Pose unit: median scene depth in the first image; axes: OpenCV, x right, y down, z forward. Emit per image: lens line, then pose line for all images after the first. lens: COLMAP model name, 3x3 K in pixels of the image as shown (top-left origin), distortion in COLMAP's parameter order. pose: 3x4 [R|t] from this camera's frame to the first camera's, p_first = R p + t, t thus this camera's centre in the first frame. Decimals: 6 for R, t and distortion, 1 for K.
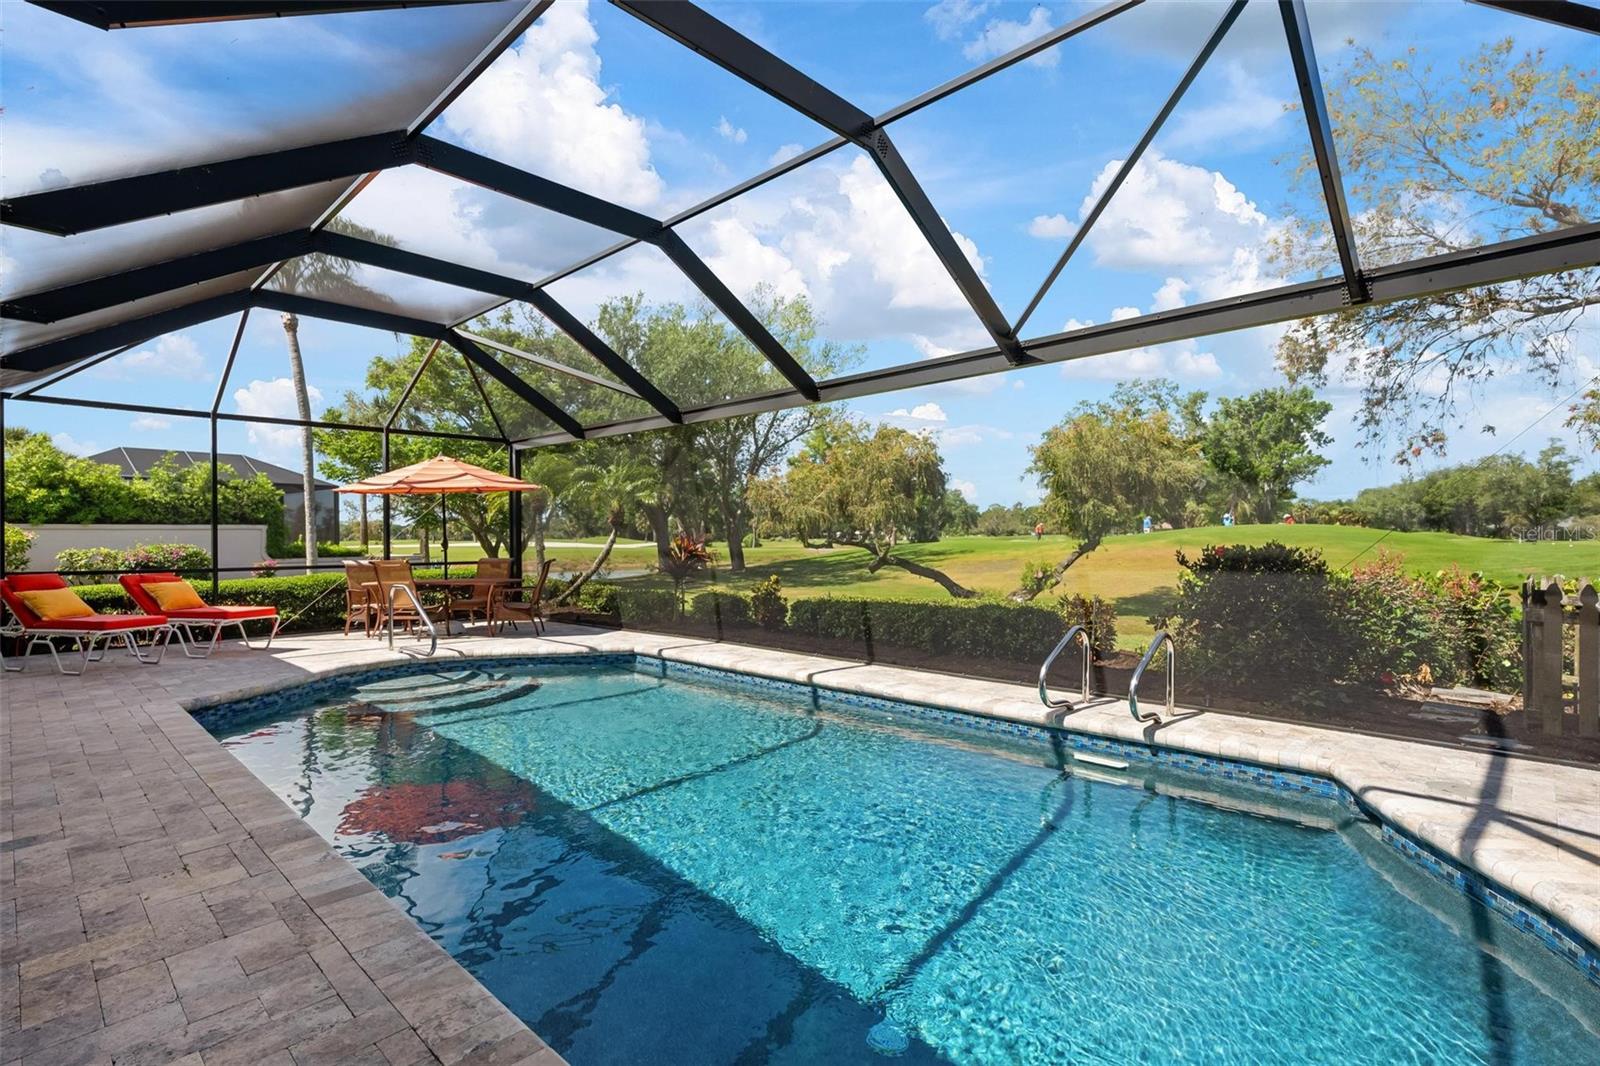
lens RADIAL K [[769.8, 0, 799.2], [0, 769.8, 538.0], [0, 0, 1]] dist [-0.001417, -0.000235]
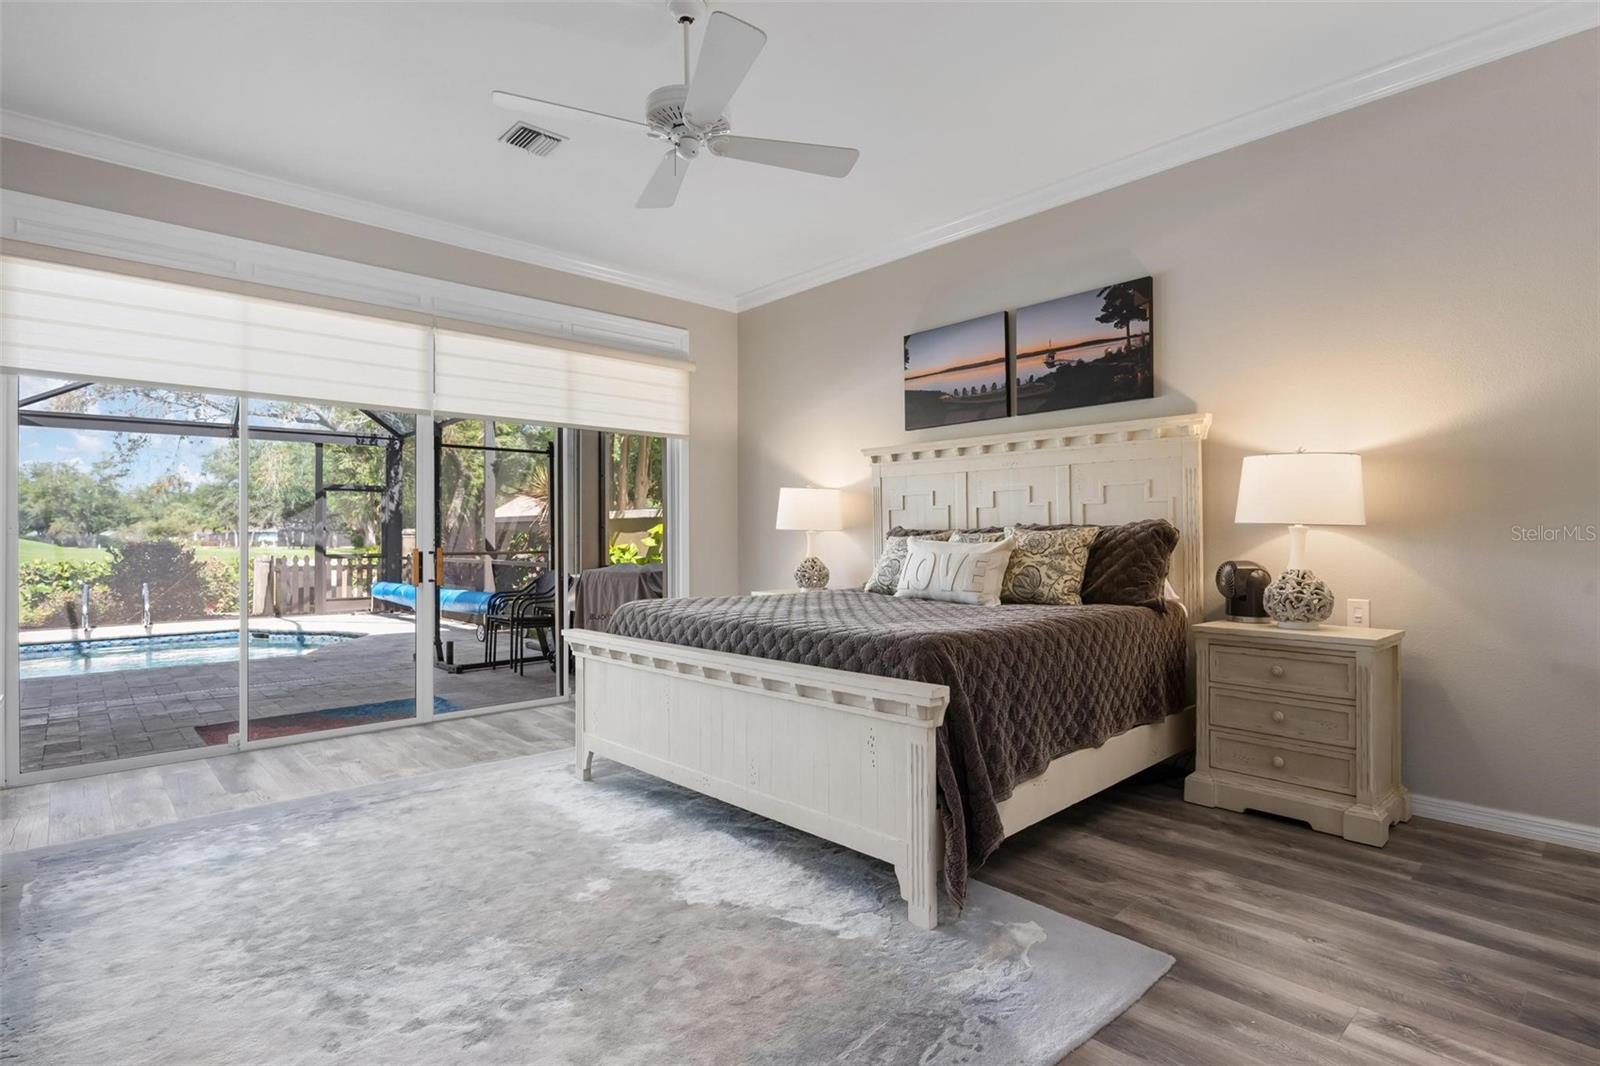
lens RADIAL K [[805.8, 0, 805.4], [0, 805.8, 527.5], [0, 0, 1]] dist [-0.000937, -0.000165]
pose [[0.063749, 0.020070, 0.997764, -1.072141], [0.003252, 0.999788, -0.020319, 0.024379], [-0.997961, 0.004540, 0.063670, -0.690784]]
